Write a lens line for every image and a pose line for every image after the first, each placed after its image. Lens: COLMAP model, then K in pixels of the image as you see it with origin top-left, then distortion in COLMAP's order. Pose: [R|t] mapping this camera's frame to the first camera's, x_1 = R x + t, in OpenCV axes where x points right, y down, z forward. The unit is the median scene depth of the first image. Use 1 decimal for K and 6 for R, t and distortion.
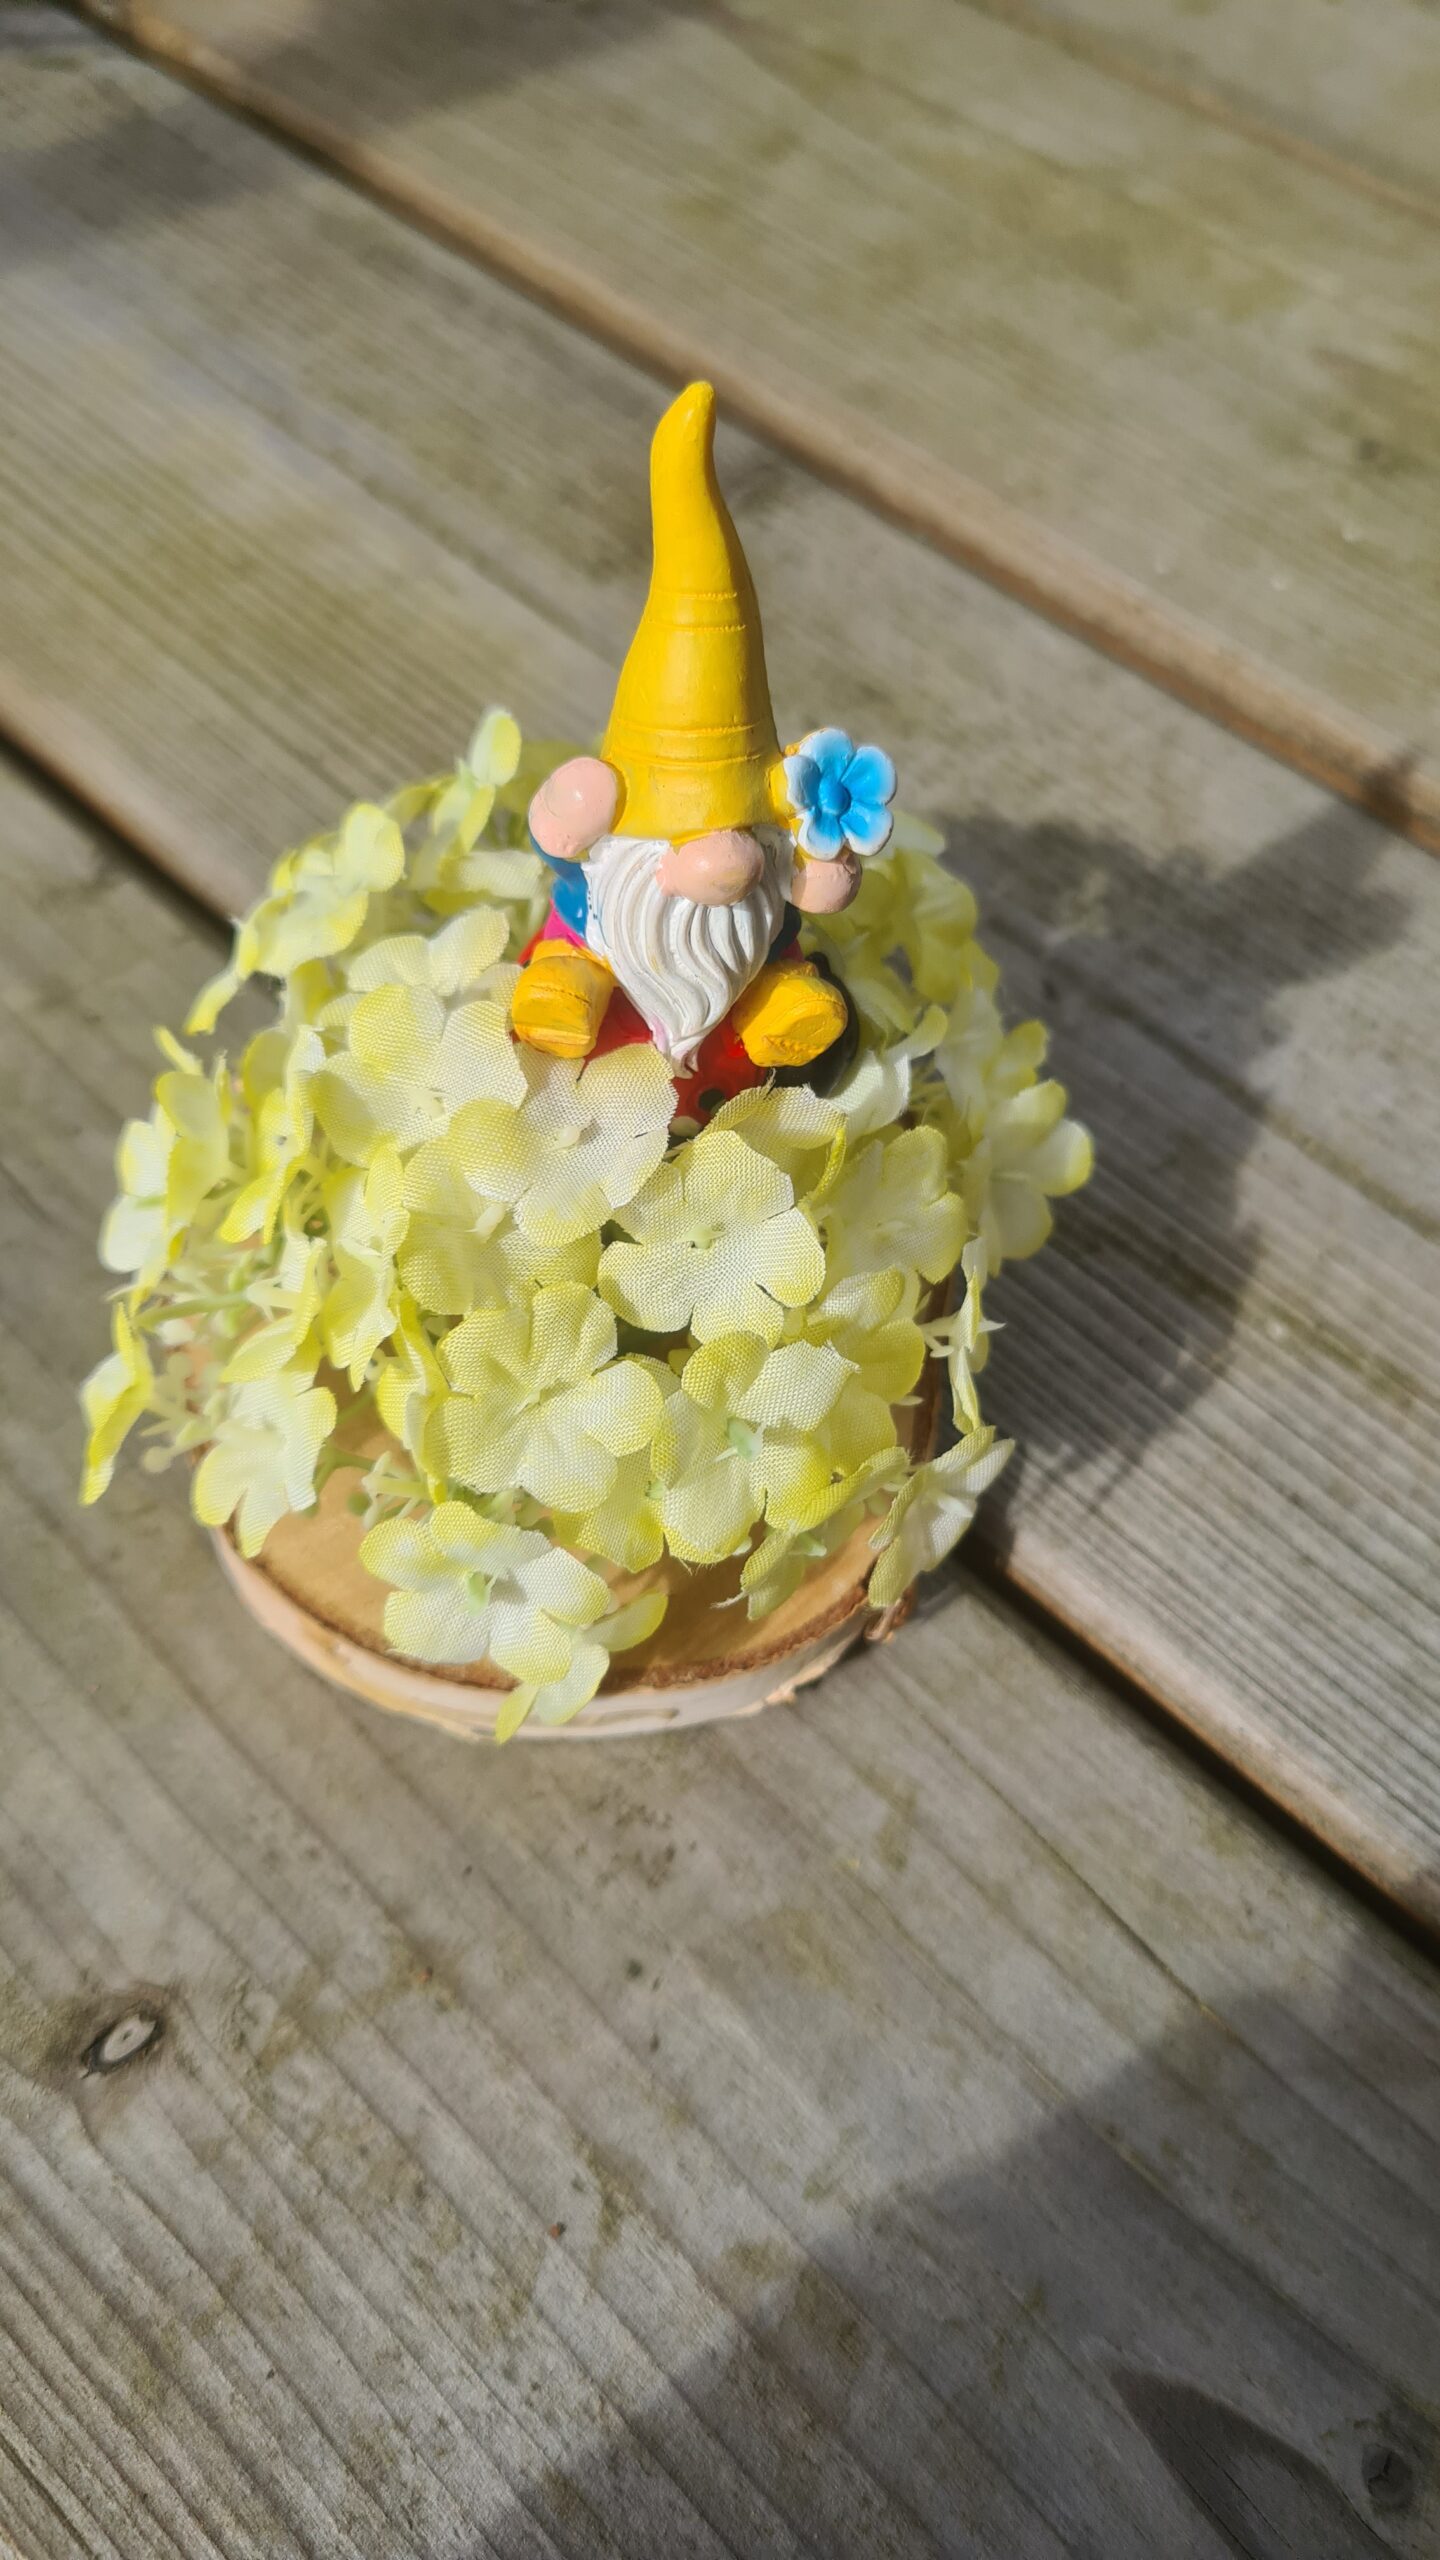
lens RADIAL K [[2115.0, 0, 720.0], [0, 2115.0, 1280.0], [0, 0, 1]] dist [0.007320, 0.012058]
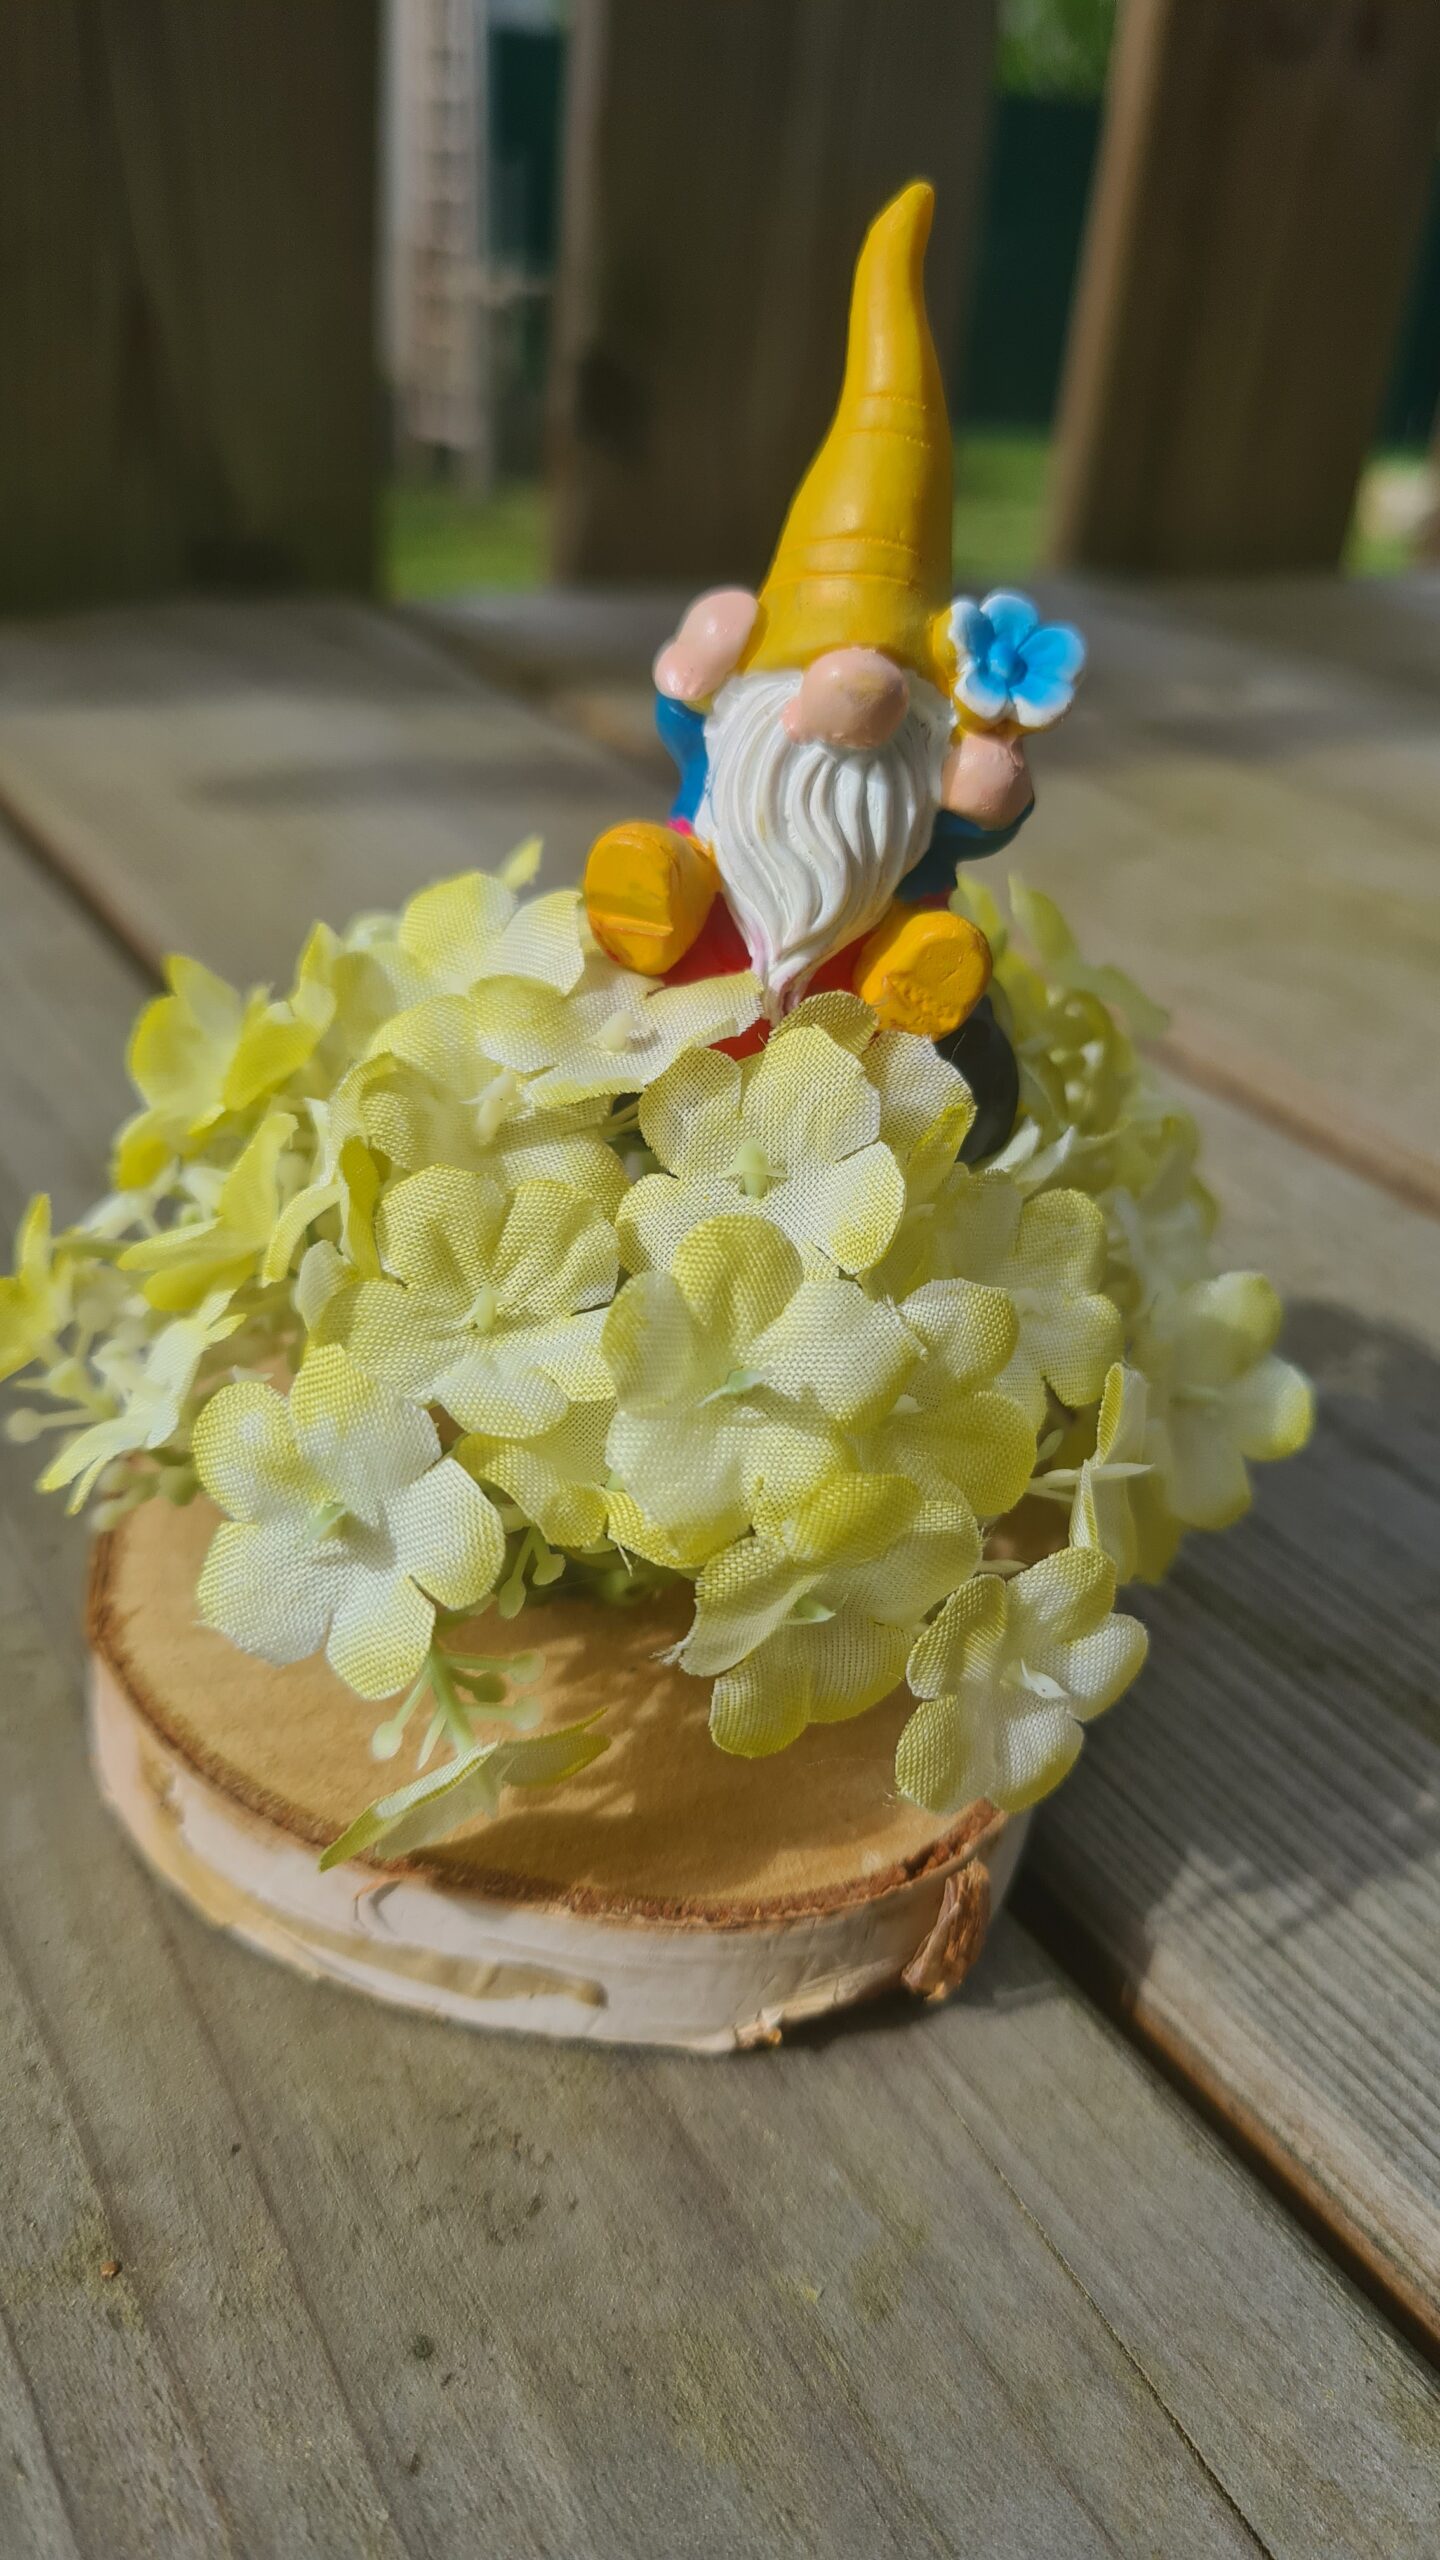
lens RADIAL K [[2084.2, 0, 720.0], [0, 2084.2, 1280.0], [0, 0, 1]] dist [0.000704, -0.065198]
pose [[0.968708, 0.150622, -0.197278, 0.110083], [-0.227946, 0.854384, -0.466979, 0.302100], [0.098214, 0.497335, 0.861982, 0.305892]]
